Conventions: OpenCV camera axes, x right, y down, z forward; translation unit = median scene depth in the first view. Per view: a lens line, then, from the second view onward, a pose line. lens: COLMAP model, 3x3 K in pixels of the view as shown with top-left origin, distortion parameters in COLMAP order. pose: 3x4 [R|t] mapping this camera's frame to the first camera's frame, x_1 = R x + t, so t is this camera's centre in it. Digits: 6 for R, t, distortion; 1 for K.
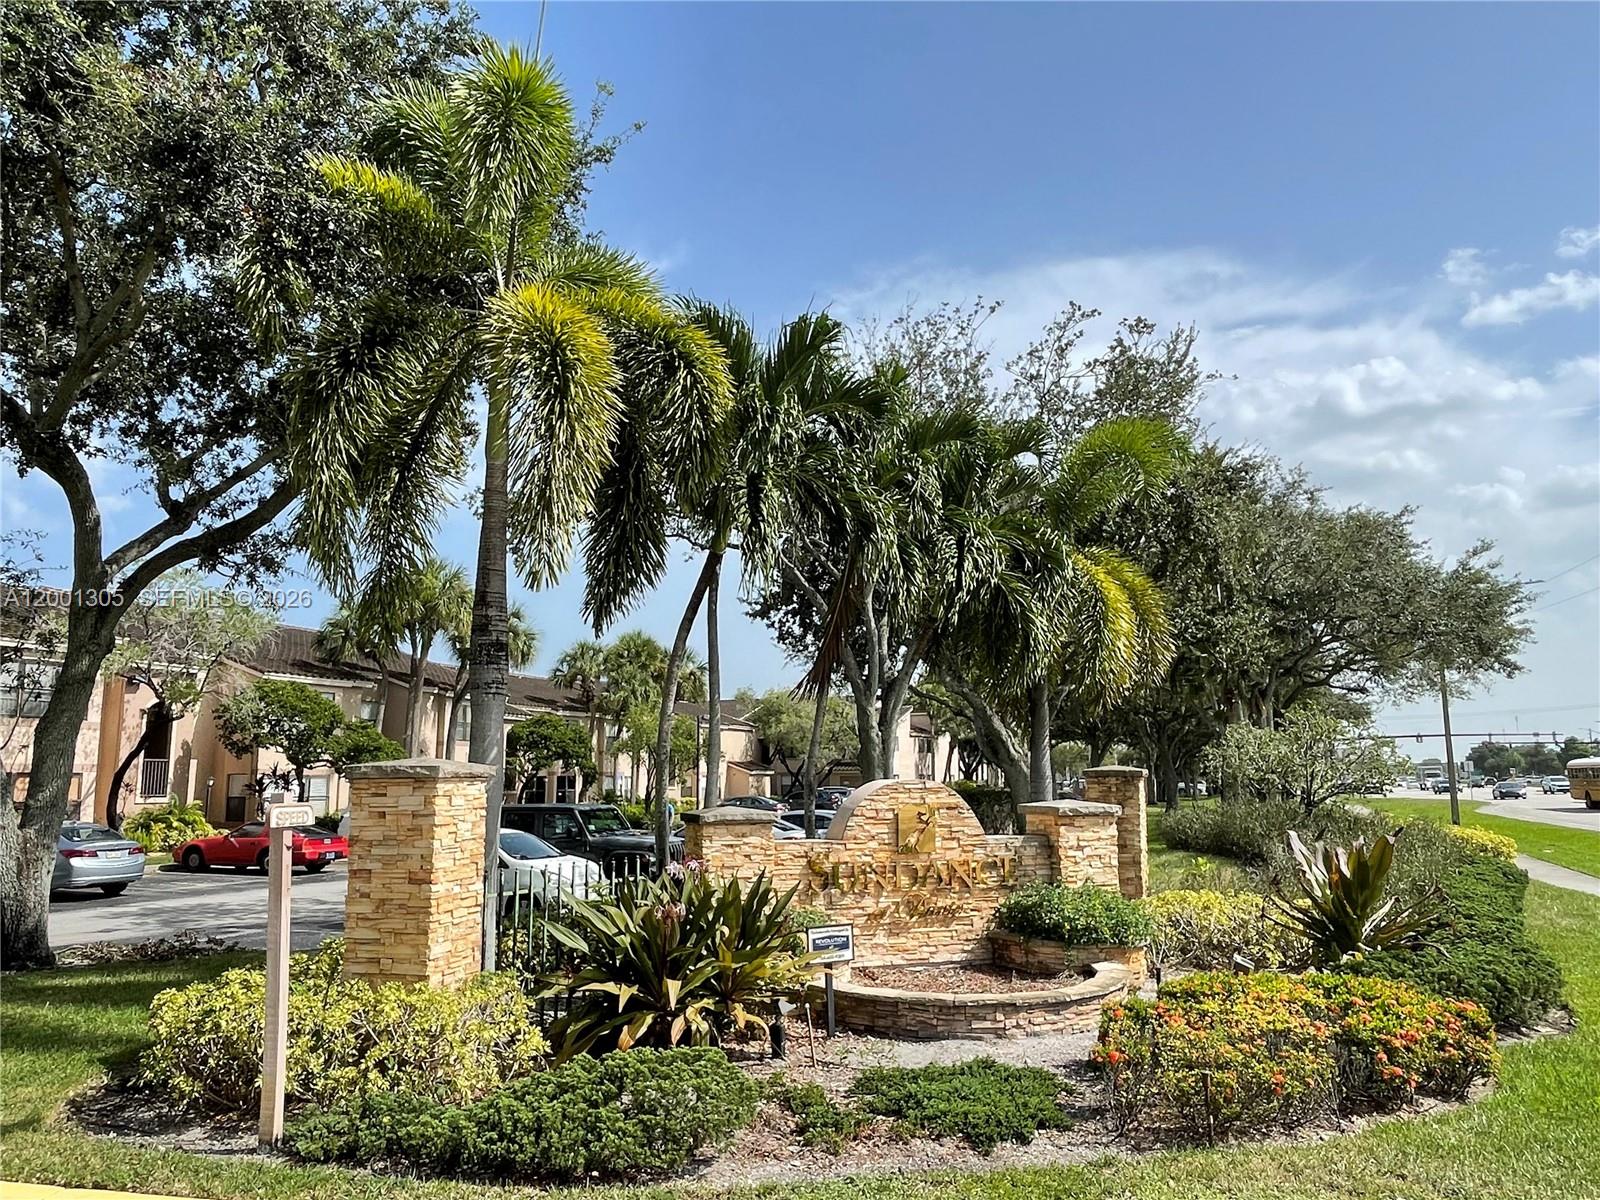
lens RADIAL K [[1093.6, 0, 800.0], [0, 1093.6, 600.0], [0, 0, 1]] dist [0.048510, -0.000818]
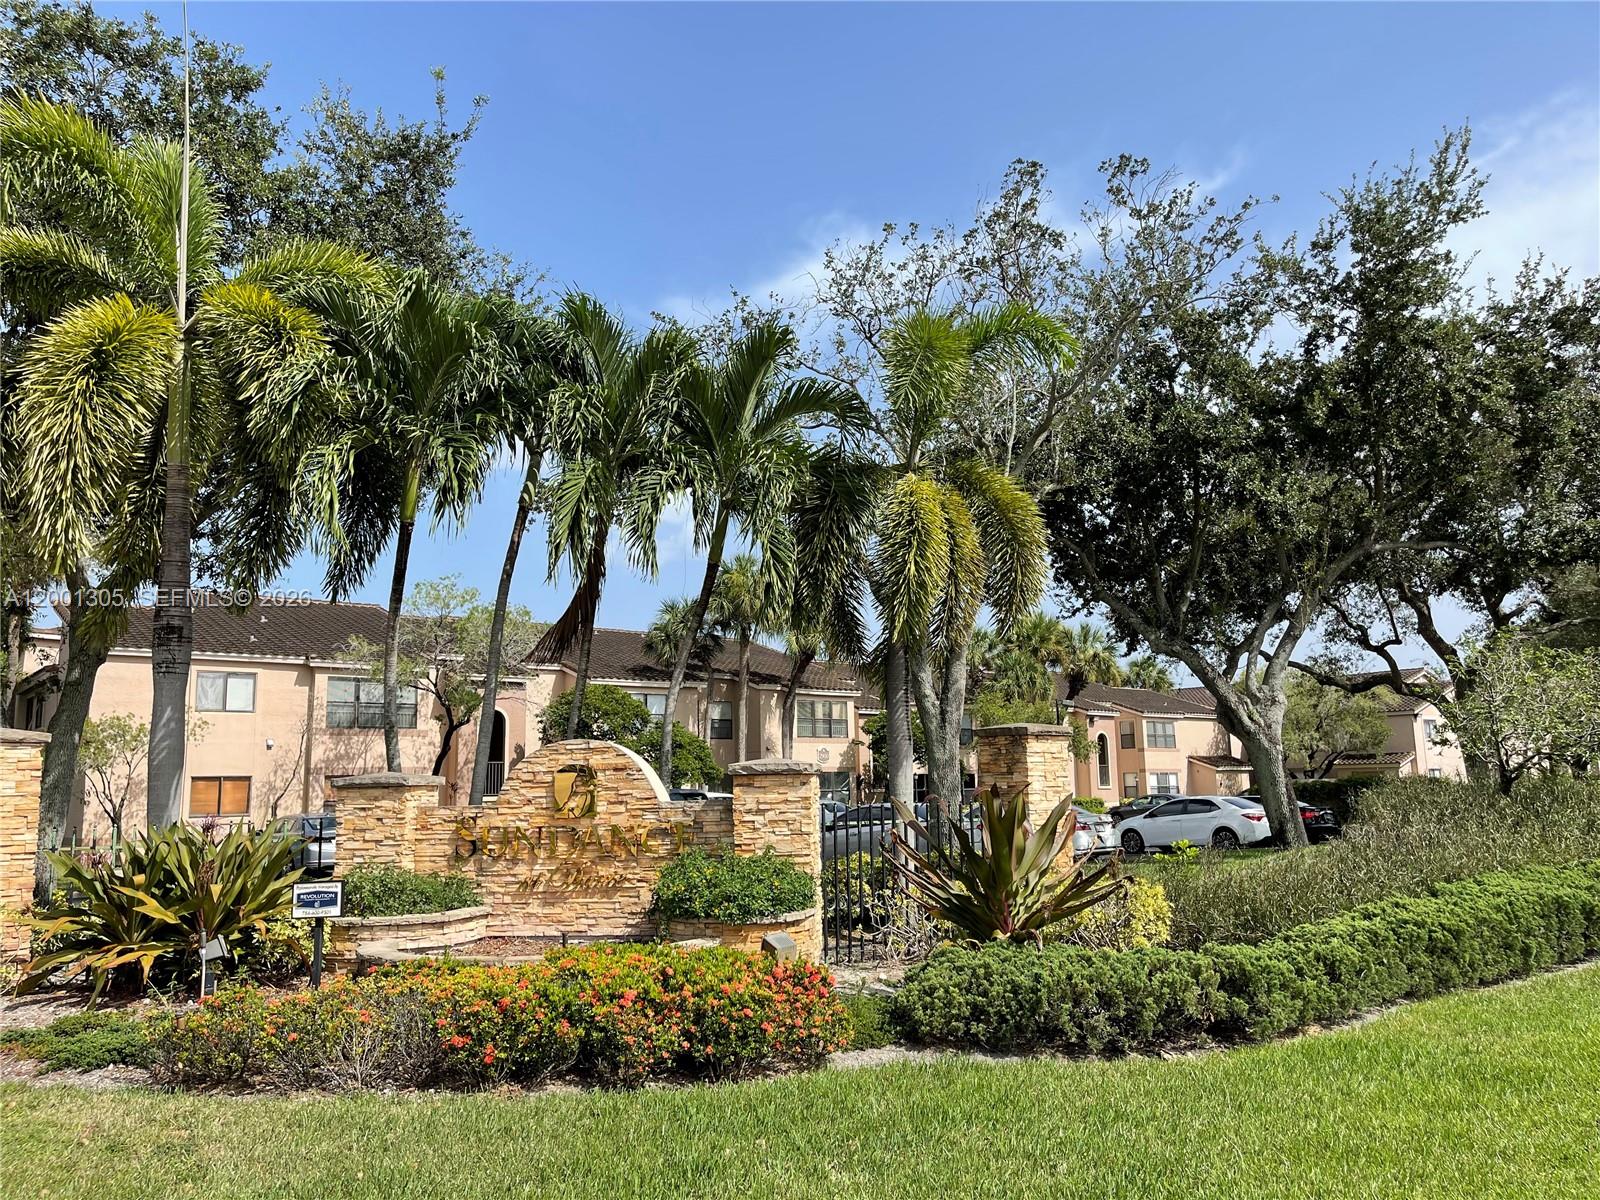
lens RADIAL K [[1194.5, 0, 800.0], [0, 1194.5, 600.0], [0, 0, 1]] dist [0.041135, -0.072652]
pose [[0.887945, -0.086917, -0.451662, 0.747713], [0.090749, 0.995786, -0.013220, 0.078571], [0.450908, -0.029250, 0.892091, 0.191745]]
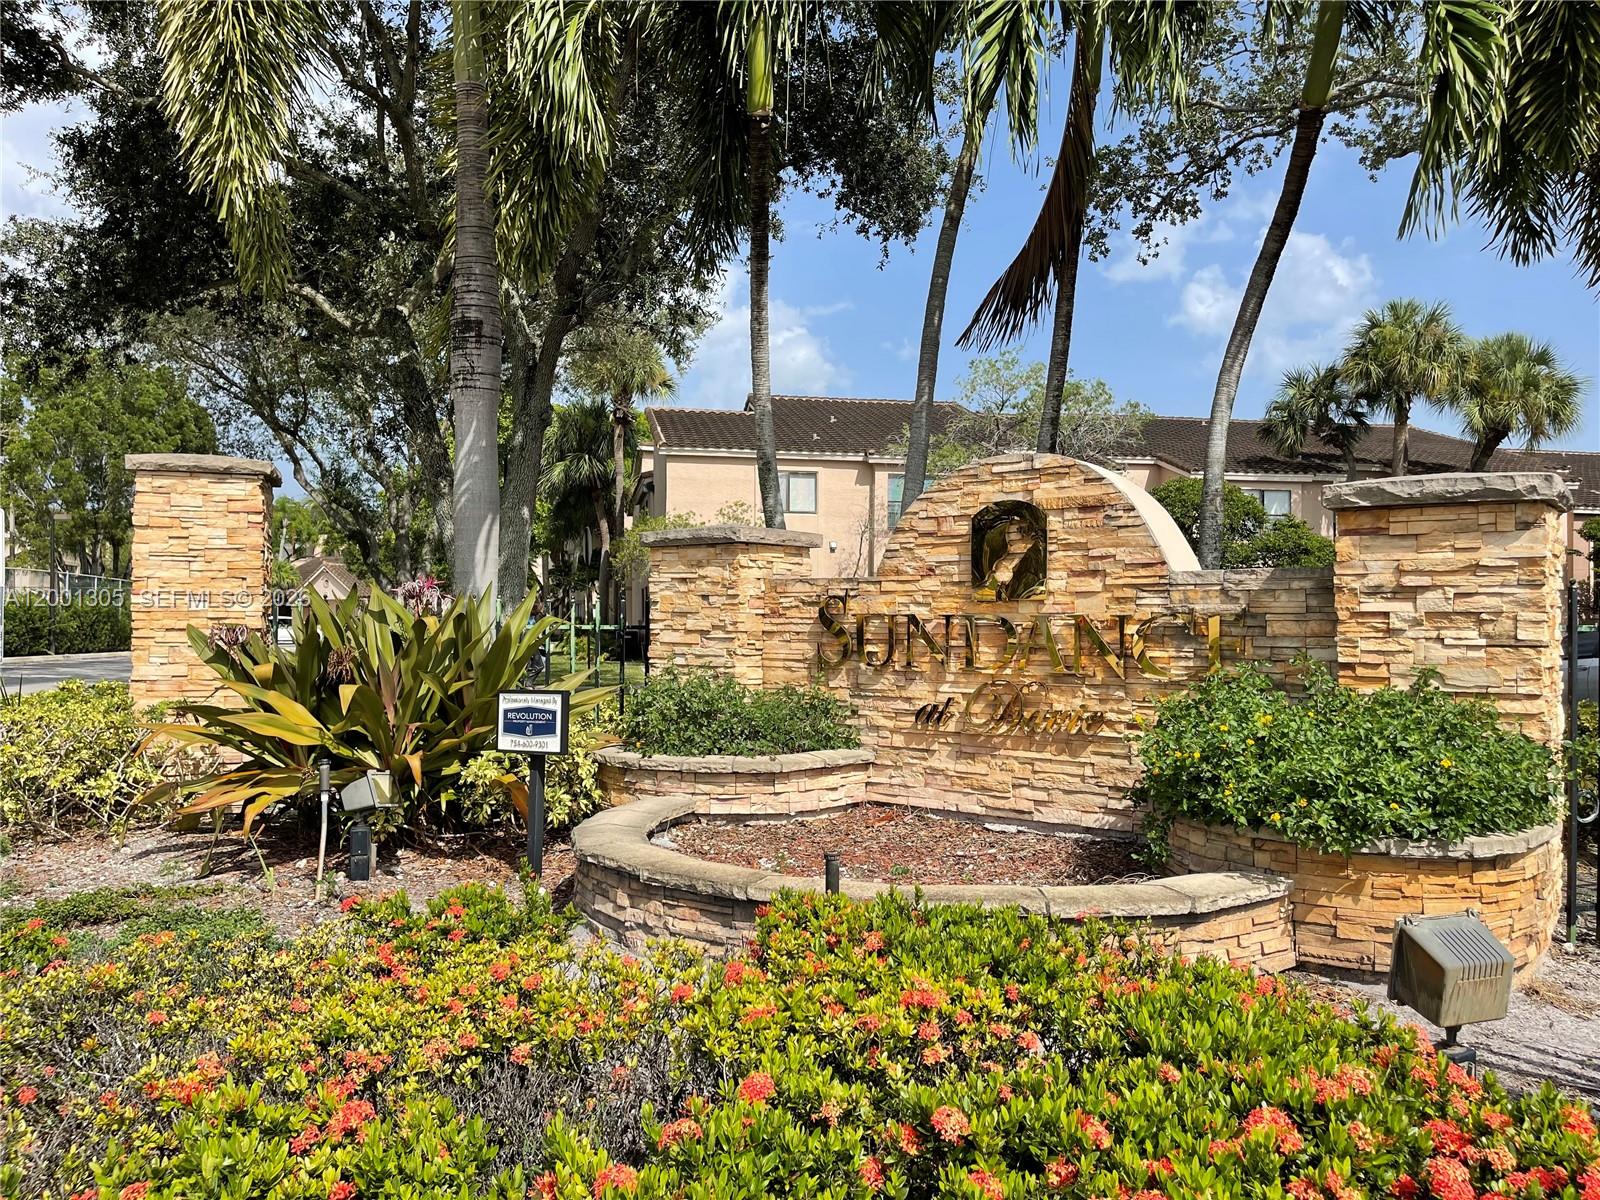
lens RADIAL K [[1201.8, 0, 800.0], [0, 1201.8, 600.0], [0, 0, 1]] dist [0.068945, -0.069510]
pose [[0.553920, -0.005797, -0.832550, 0.502151], [0.125613, 0.989111, 0.076688, 0.177854], [0.823040, -0.147058, 0.548616, 0.631548]]
